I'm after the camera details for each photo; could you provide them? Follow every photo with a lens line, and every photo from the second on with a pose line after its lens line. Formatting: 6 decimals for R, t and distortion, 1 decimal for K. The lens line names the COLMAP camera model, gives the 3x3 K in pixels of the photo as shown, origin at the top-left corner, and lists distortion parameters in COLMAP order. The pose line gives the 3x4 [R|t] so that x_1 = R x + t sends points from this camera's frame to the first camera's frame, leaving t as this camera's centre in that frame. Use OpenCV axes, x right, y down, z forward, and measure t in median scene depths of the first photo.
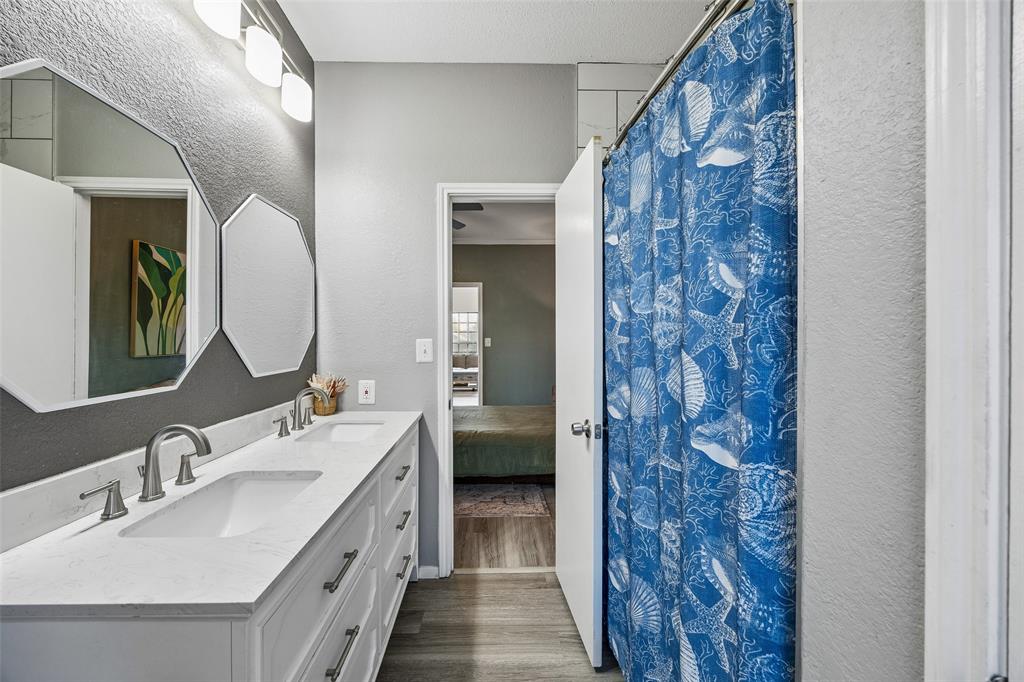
lens RADIAL K [[390.2, 0, 495.2], [0, 390.2, 342.7], [0, 0, 1]] dist [-0.003283, -0.000198]
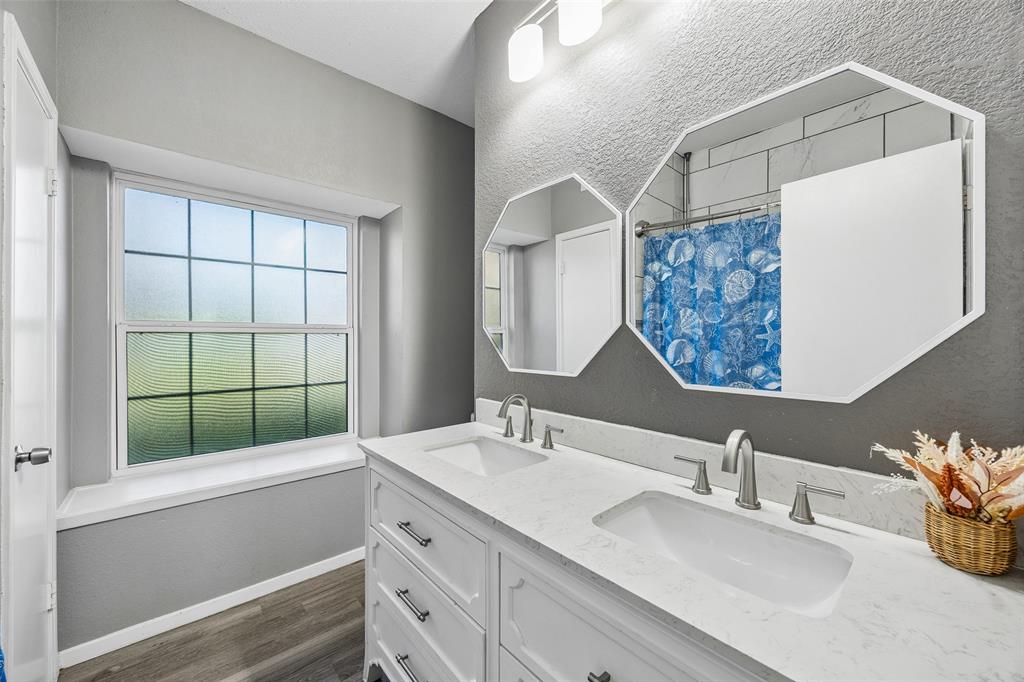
lens RADIAL K [[390.2, 0, 496.2], [0, 390.2, 333.0], [0, 0, 1]] dist [-0.003283, -0.000198]
pose [[-0.774840, 0.003281, -0.632149, 0.142058], [0.002458, 0.999995, 0.002177, -0.021955], [0.632153, 0.000133, -0.774844, 1.880586]]
